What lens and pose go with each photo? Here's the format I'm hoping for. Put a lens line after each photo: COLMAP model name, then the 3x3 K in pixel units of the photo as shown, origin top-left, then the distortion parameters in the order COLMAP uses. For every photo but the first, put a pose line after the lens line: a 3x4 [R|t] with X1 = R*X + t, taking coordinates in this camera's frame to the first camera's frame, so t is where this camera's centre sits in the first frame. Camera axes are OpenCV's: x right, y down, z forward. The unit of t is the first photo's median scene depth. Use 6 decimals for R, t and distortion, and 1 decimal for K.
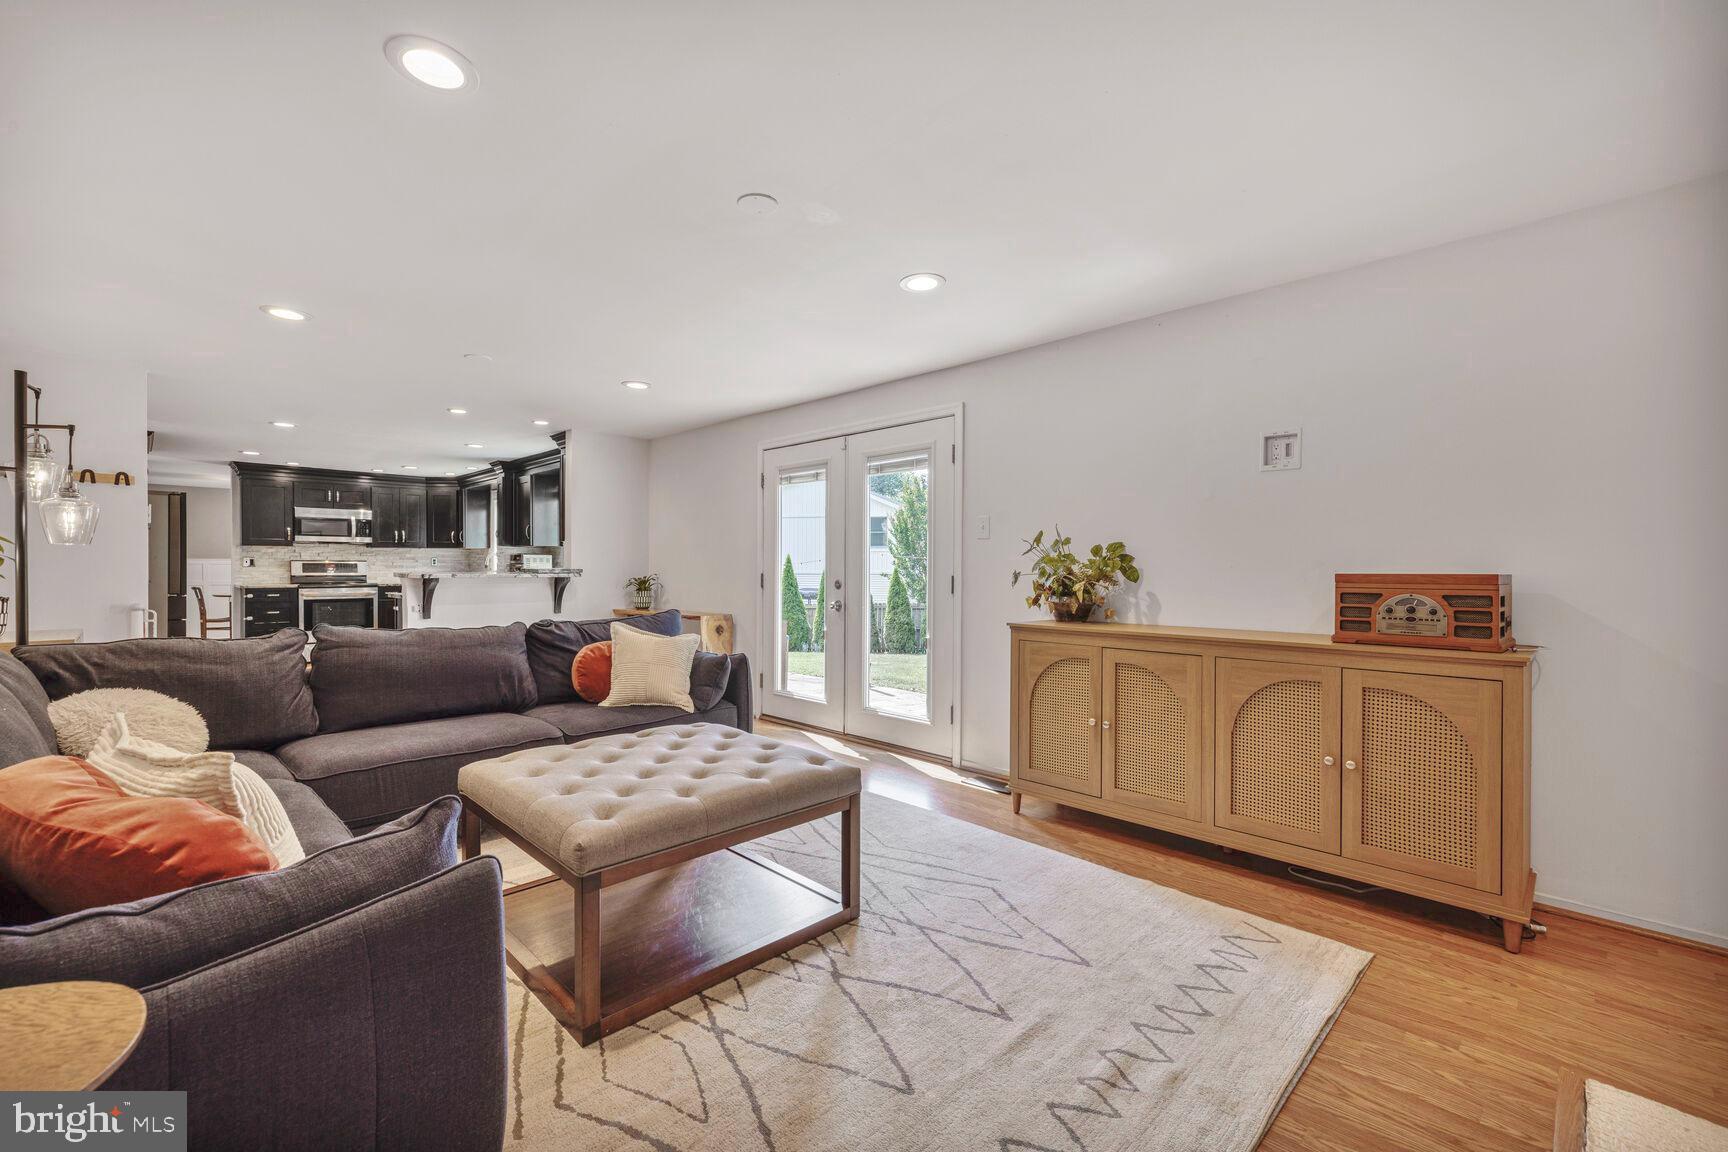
lens RADIAL K [[745.1, 0, 860.6], [0, 745.1, 575.3], [0, 0, 1]] dist [-0.000221, -0.000261]
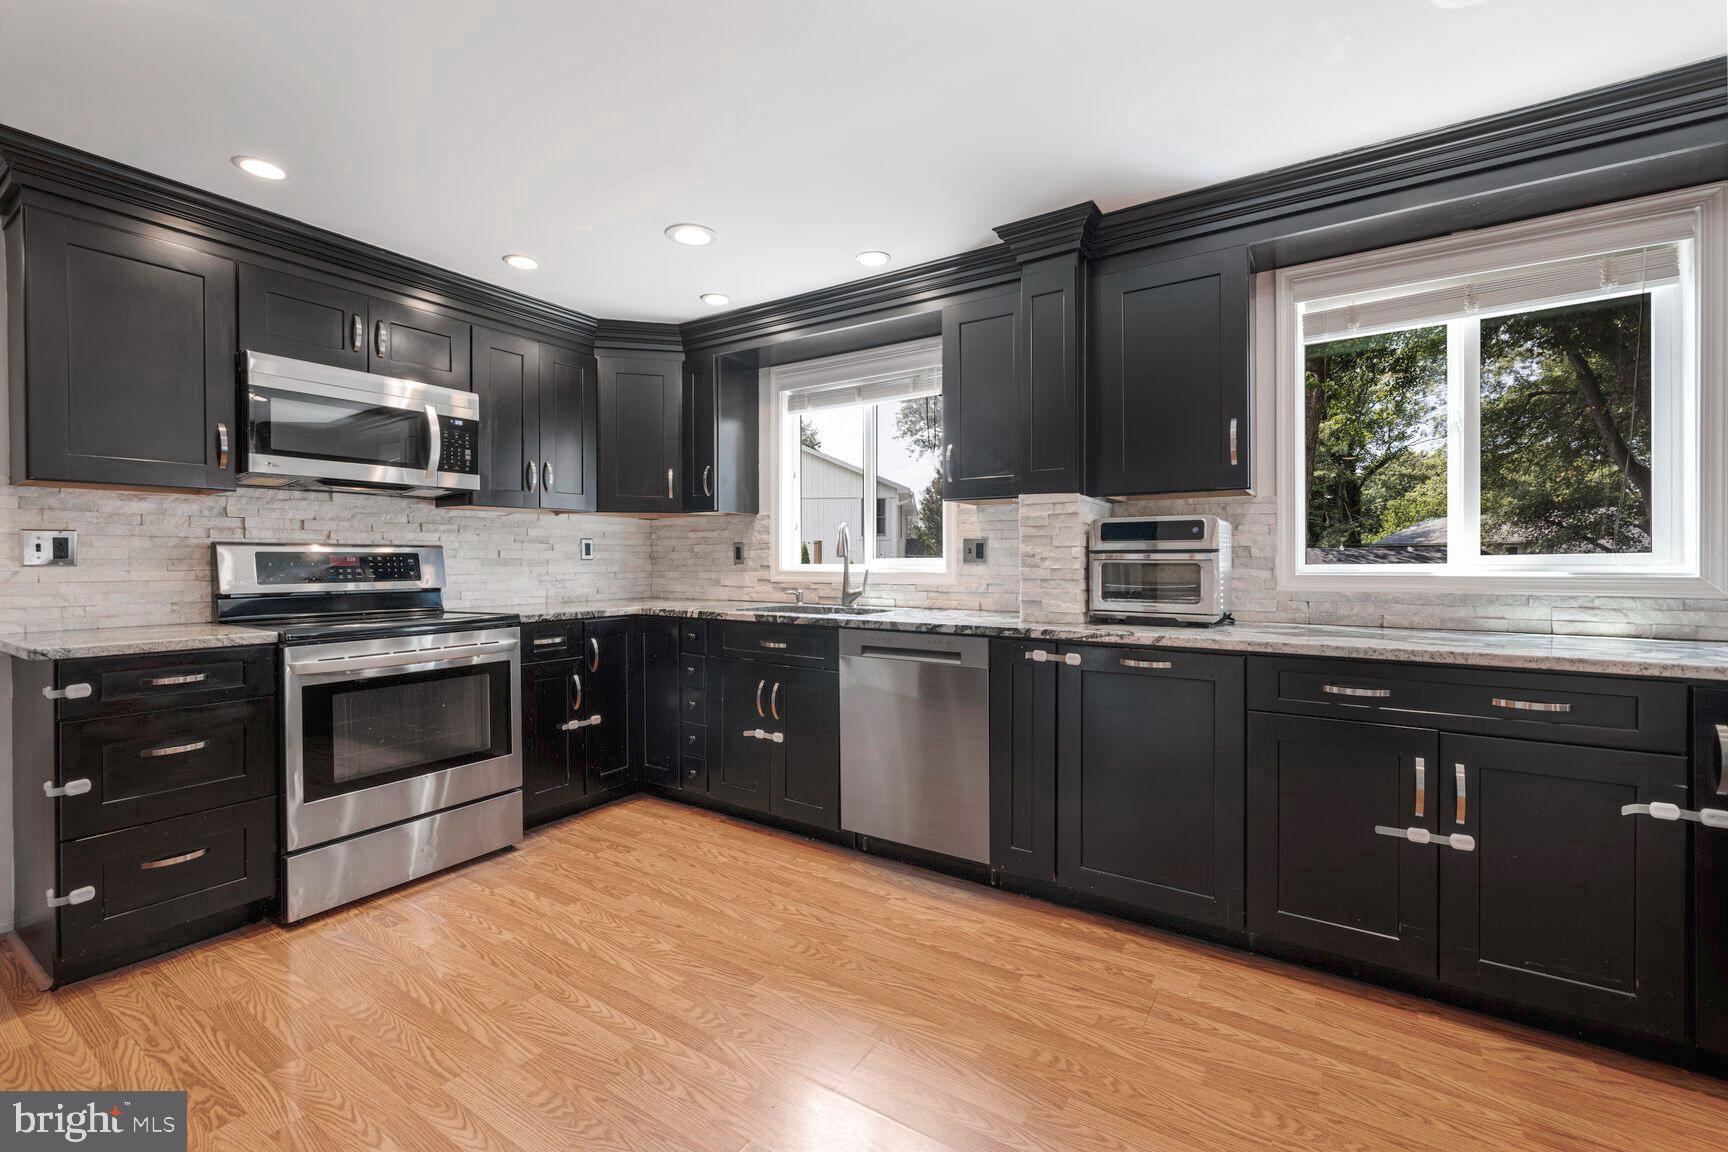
lens RADIAL K [[745.1, 0, 869.1], [0, 745.1, 567.6], [0, 0, 1]] dist [-0.000221, -0.000261]
pose [[0.979629, -0.008137, 0.200652, -0.575400], [0.008033, 0.999967, 0.001332, -0.008720], [-0.200657, 0.000307, 0.979662, 0.666139]]
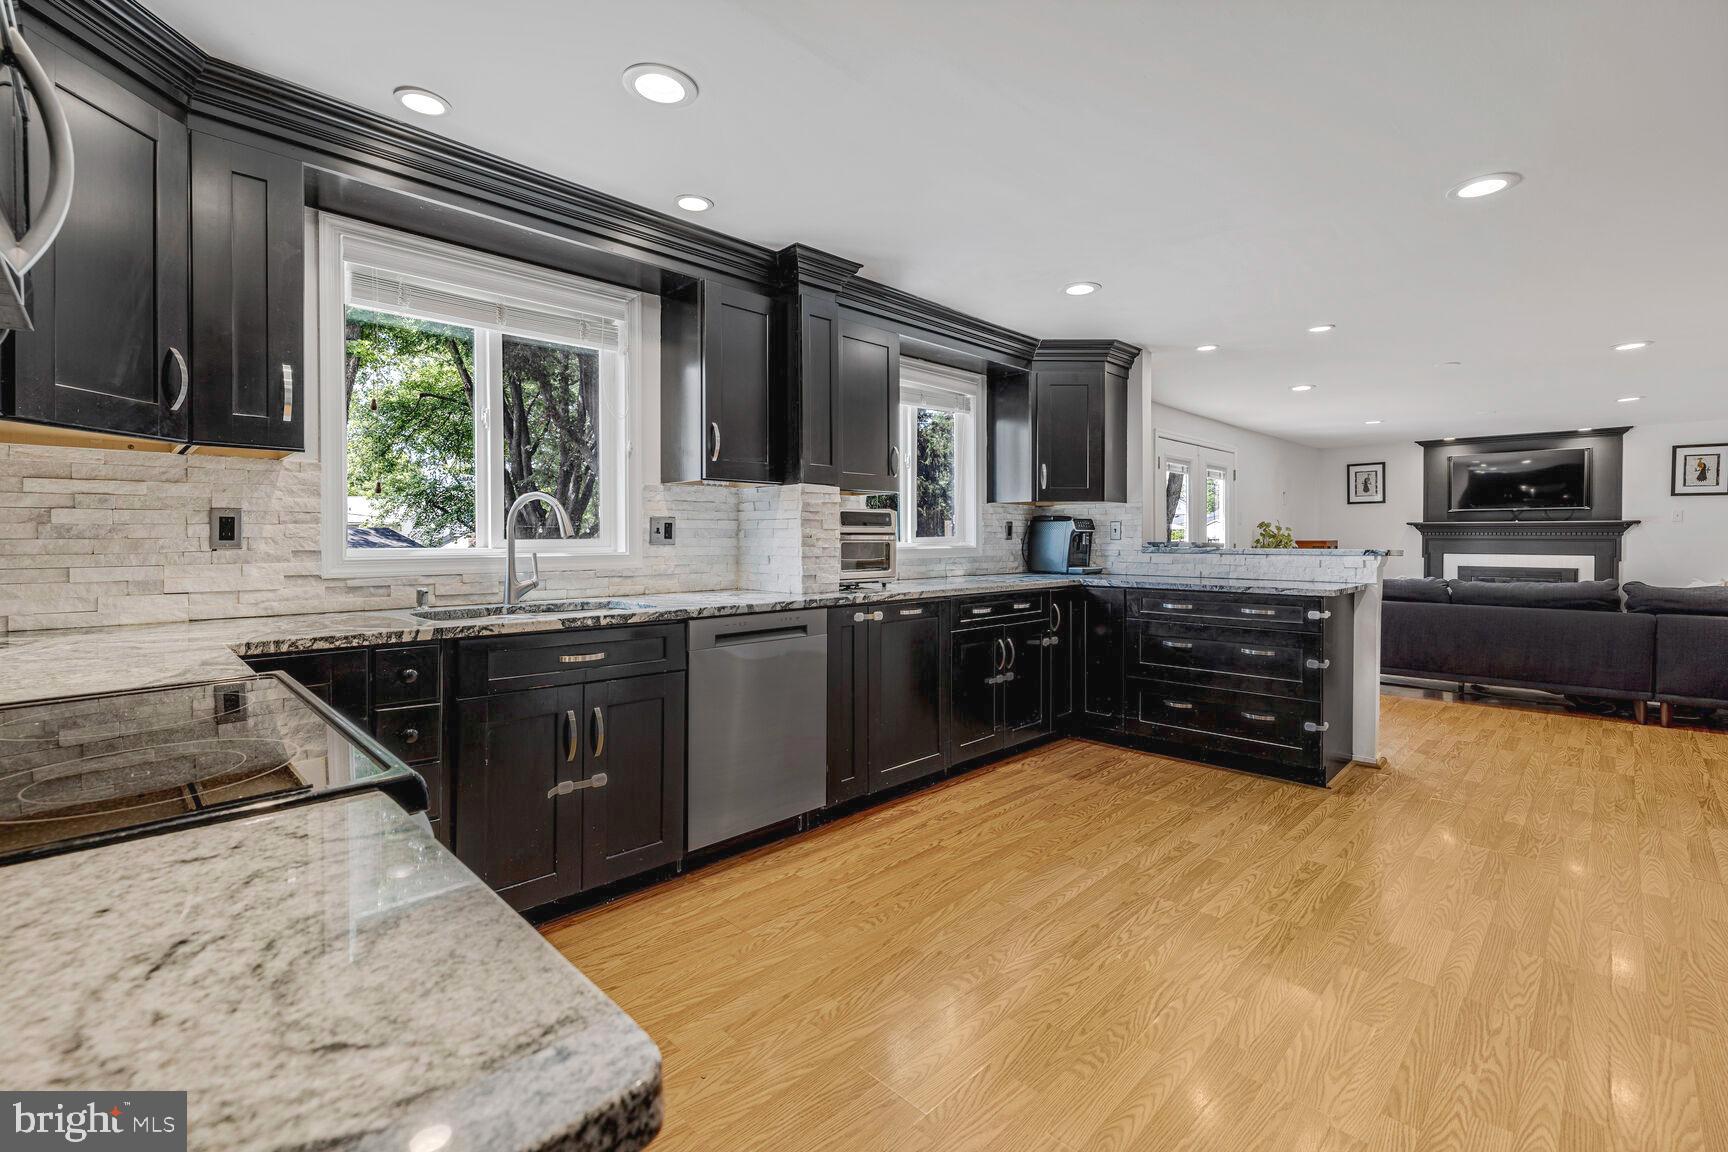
lens RADIAL K [[745.1, 0, 900.7], [0, 745.1, 552.8], [0, 0, 1]] dist [-0.000221, -0.000261]
pose [[-0.021378, -0.024743, 0.999465, -0.987553], [0.010786, 0.999630, 0.024977, -0.017018], [-0.999713, 0.011315, -0.021103, 1.112381]]
